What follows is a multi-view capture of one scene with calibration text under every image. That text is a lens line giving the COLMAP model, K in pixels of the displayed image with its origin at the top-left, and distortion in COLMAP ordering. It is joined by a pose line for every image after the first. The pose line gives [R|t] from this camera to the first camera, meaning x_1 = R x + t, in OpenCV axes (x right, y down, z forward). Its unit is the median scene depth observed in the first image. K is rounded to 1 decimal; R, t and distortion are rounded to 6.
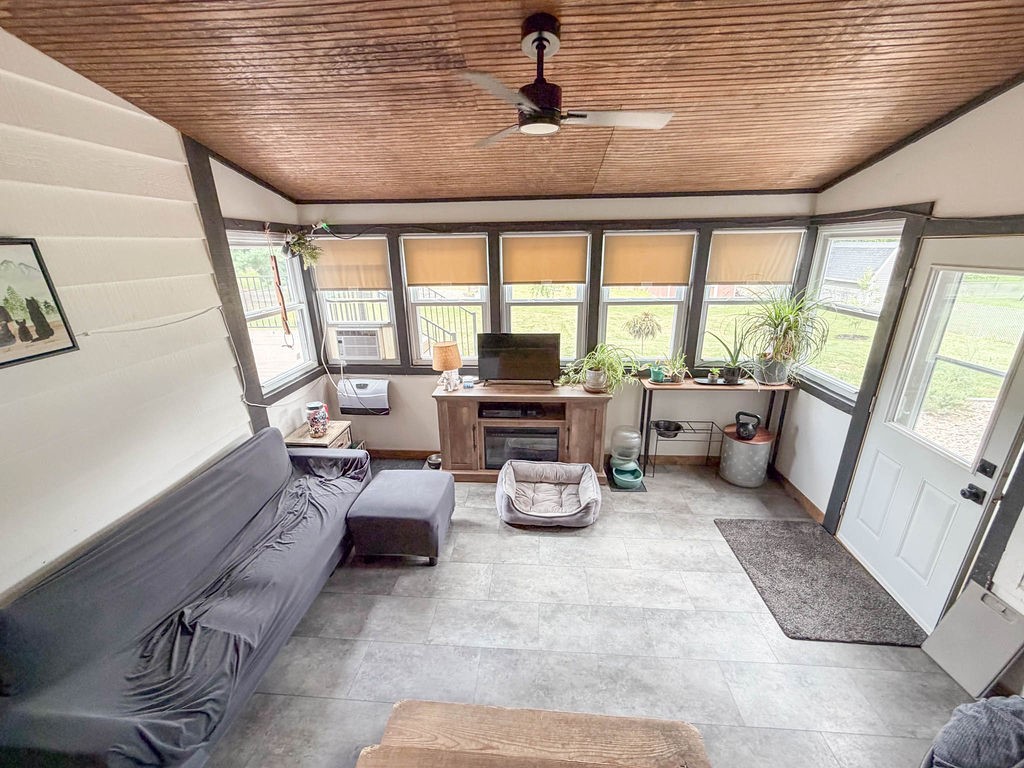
lens RADIAL K [[407.6, 0, 515.9], [0, 407.6, 377.1], [0, 0, 1]] dist [-0.000490, -0.000656]
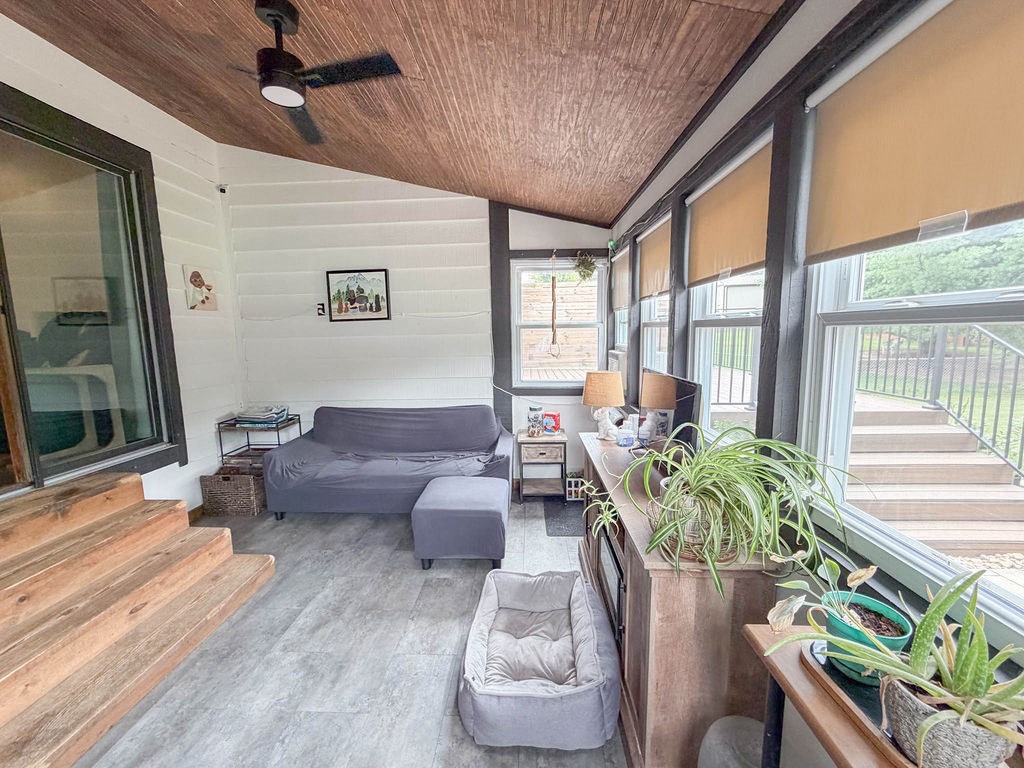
lens RADIAL K [[407.6, 0, 510.3], [0, 407.6, 383.2], [0, 0, 1]] dist [-0.000490, -0.000656]
pose [[-0.003787, 0.152424, -0.988308, 0.852373], [-0.293321, 0.944673, 0.146818, -0.198529], [0.956006, 0.290448, 0.041132, 1.268274]]
